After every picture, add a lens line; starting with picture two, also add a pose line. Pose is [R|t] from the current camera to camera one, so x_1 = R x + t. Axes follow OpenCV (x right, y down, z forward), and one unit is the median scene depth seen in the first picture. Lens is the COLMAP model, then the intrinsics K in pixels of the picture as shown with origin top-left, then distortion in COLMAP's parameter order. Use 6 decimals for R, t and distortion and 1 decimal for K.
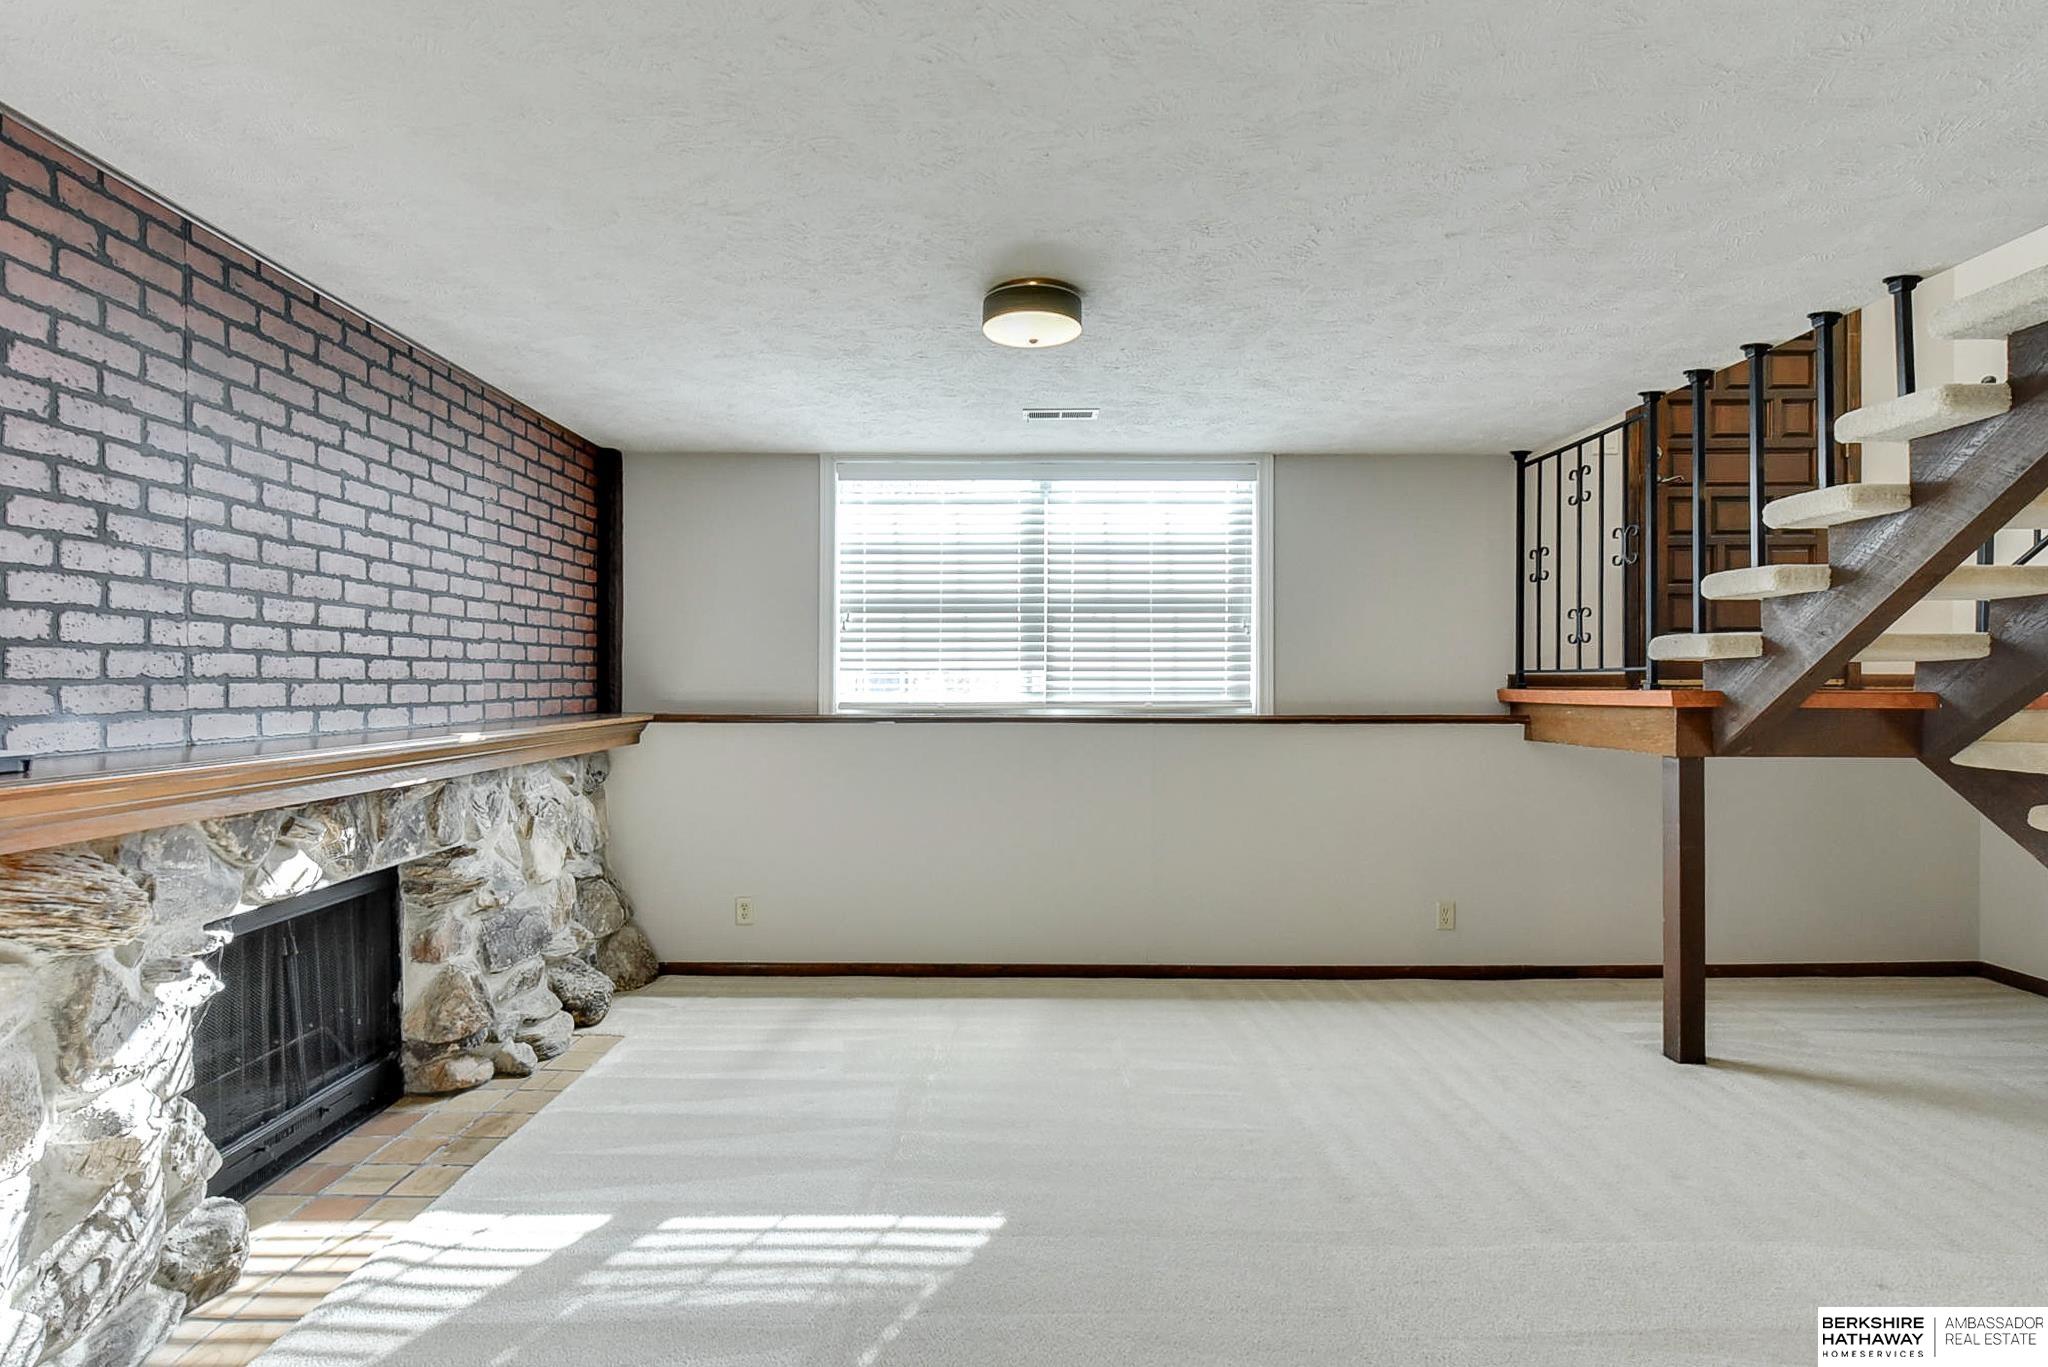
lens RADIAL K [[983.1, 0, 1002.0], [0, 983.1, 679.2], [0, 0, 1]] dist [-0.000404, -0.001198]
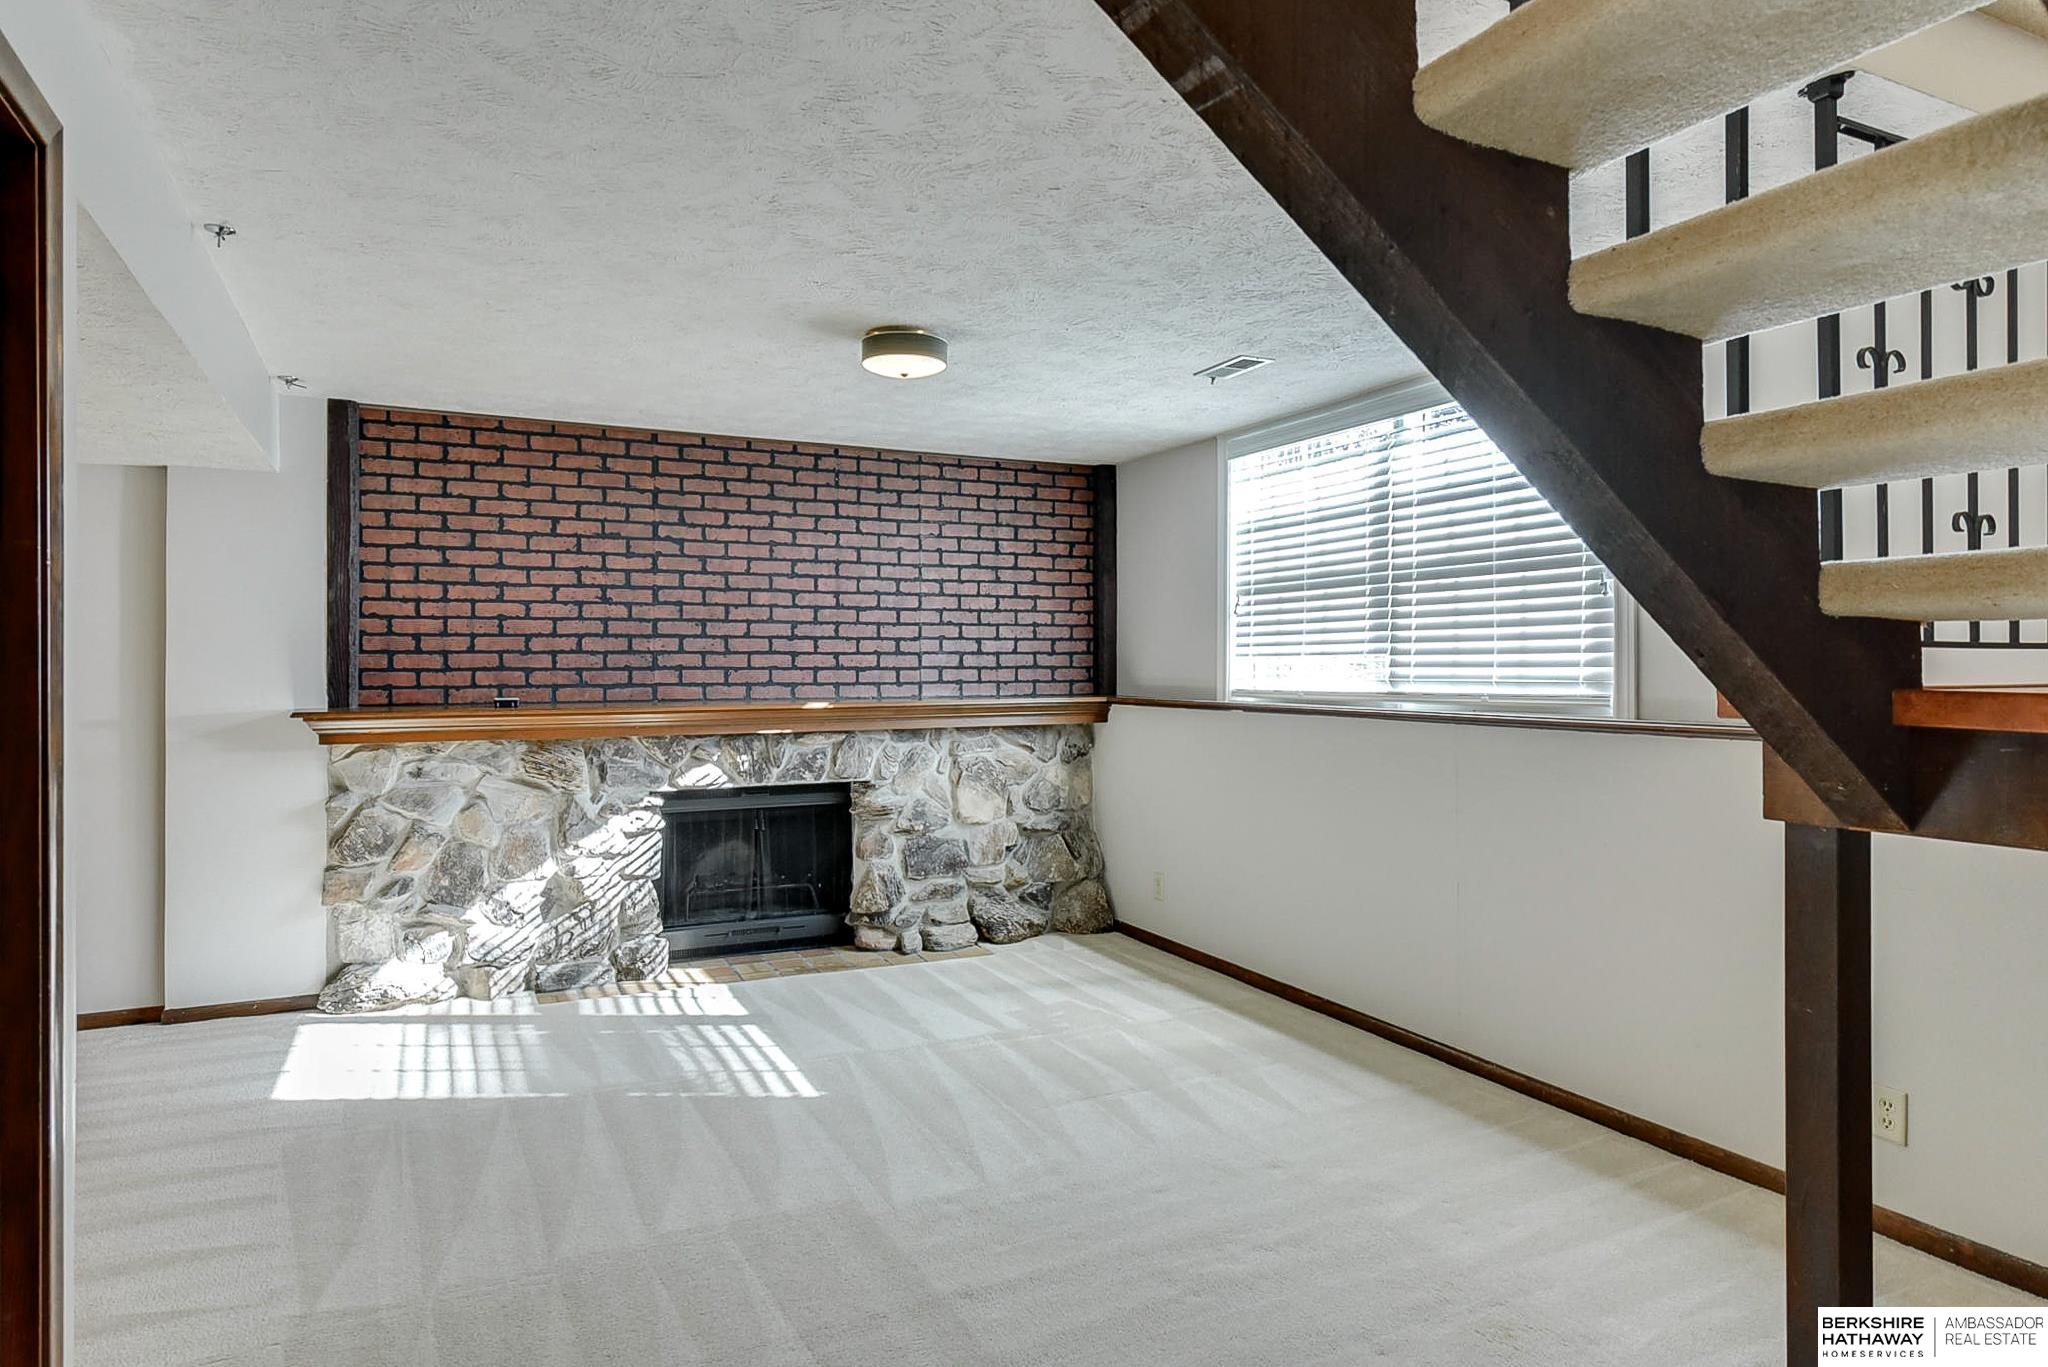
lens RADIAL K [[1182.0, 0, 1013.2], [0, 1182.0, 652.2], [0, 0, 1]] dist [0.001898, 0.001276]
pose [[0.443768, -0.012285, -0.896058, 1.001676], [0.004205, 0.999924, -0.011626, -0.000396], [0.896132, 0.001391, 0.443786, 0.374406]]
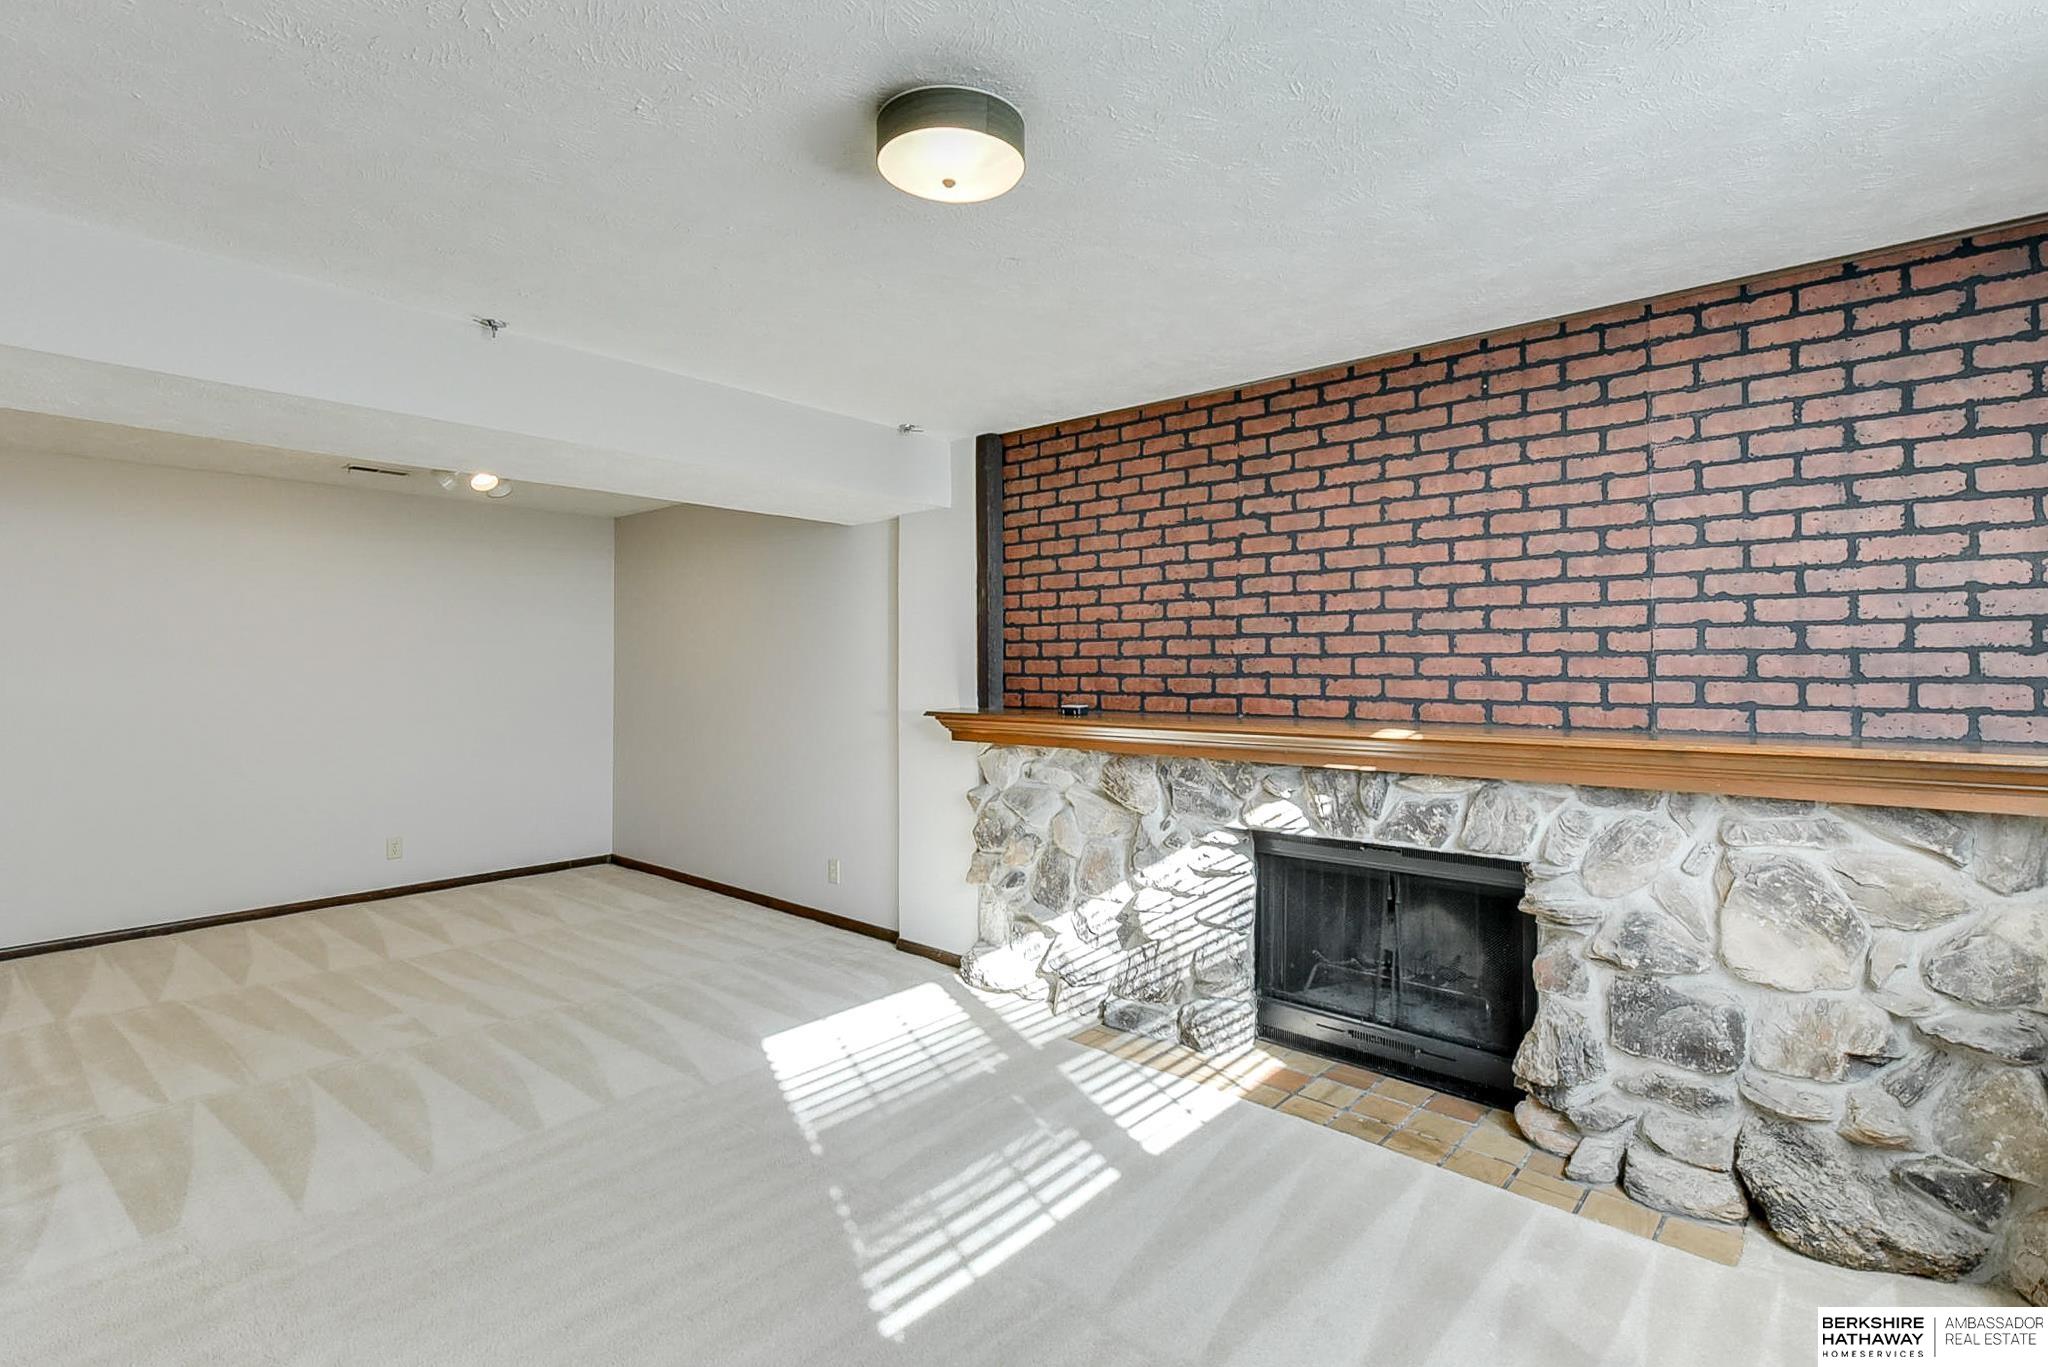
lens RADIAL K [[958.2, 0, 1016.3], [0, 958.2, 646.8], [0, 0, 1]] dist [0.002066, -0.000609]
pose [[-0.652999, -0.013418, -0.757240, 0.372628], [0.002826, 0.999793, -0.020152, -0.009640], [0.757354, -0.015299, -0.652825, 1.097402]]
